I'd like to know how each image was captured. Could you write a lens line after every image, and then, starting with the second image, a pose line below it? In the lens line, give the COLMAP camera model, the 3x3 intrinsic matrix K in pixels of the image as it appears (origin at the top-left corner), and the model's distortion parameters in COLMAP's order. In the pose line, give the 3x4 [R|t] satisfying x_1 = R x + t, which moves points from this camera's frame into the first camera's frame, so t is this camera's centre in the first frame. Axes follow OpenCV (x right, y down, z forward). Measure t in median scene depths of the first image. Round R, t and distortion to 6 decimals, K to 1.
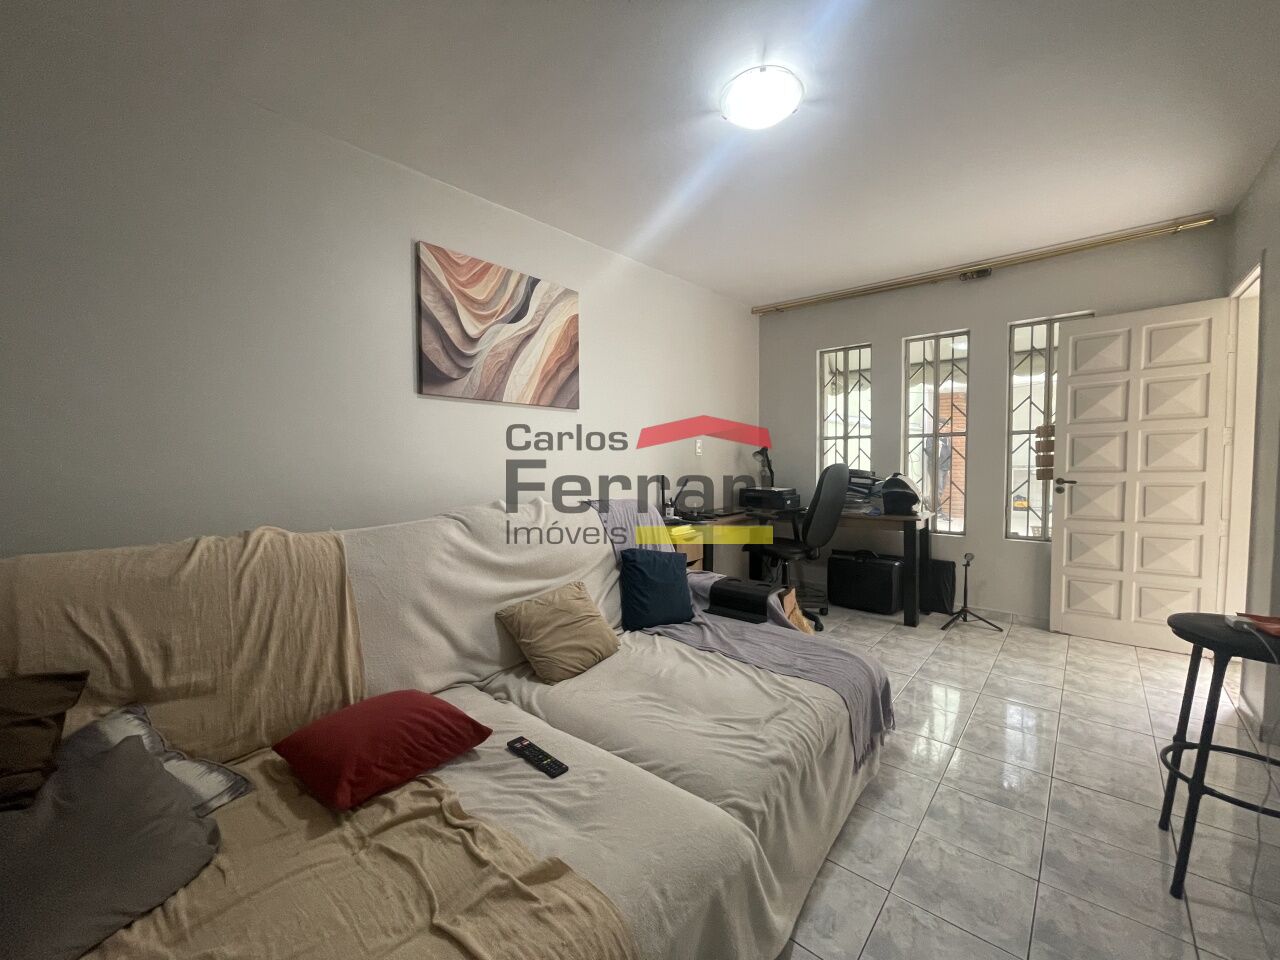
lens RADIAL K [[517.1, 0, 640.5], [0, 517.1, 482.5], [0, 0, 1]] dist [-0.002280, 0.000390]
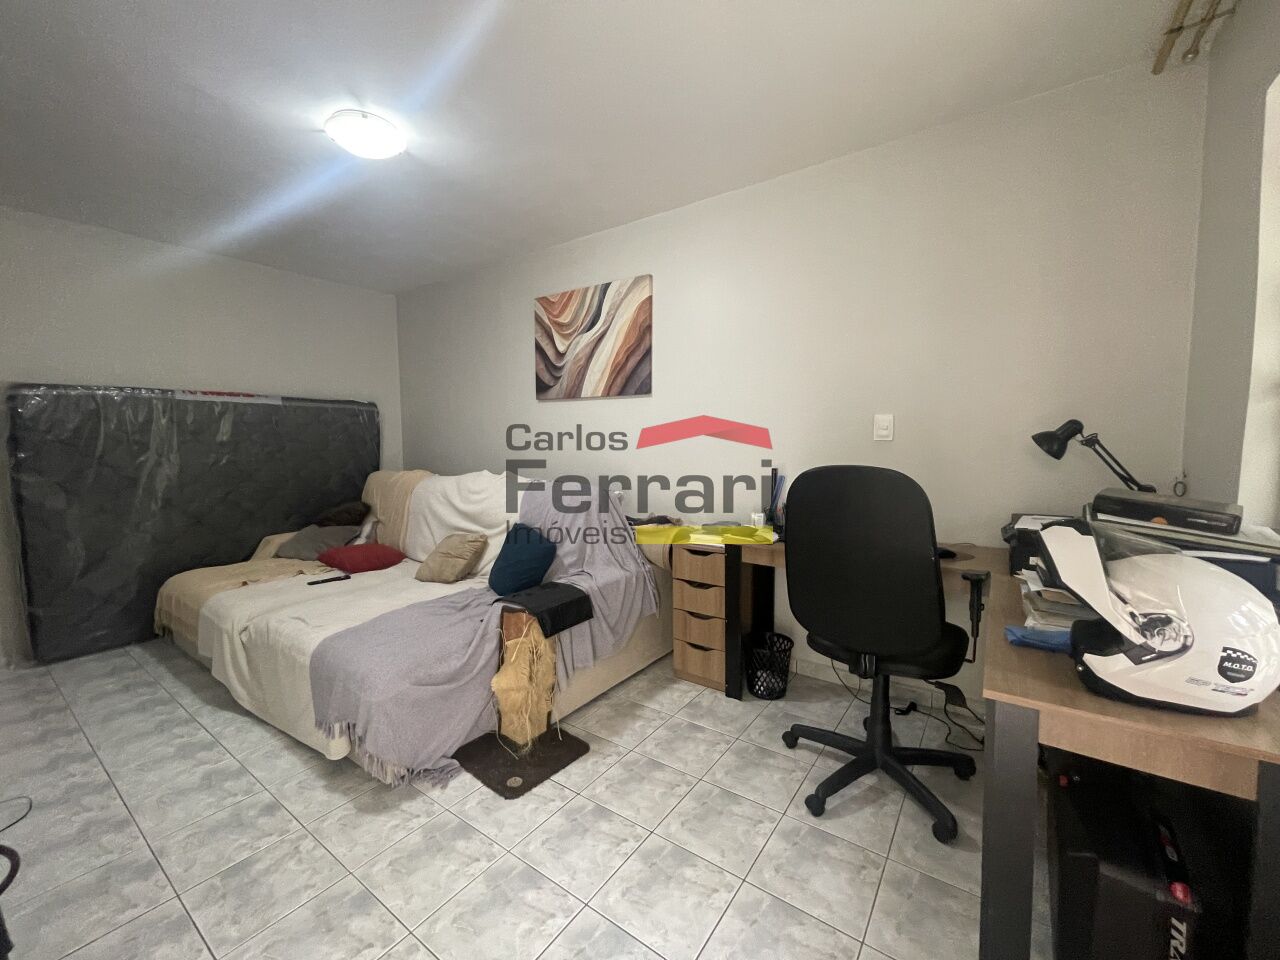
lens RADIAL K [[517.1, 0, 640.5], [0, 517.1, 482.5], [0, 0, 1]] dist [-0.002280, 0.000390]
pose [[0.105907, 0.087114, -0.990553, 1.001241], [-0.042641, 0.995637, 0.083002, -0.060174], [0.993461, 0.033448, 0.109159, 1.001665]]
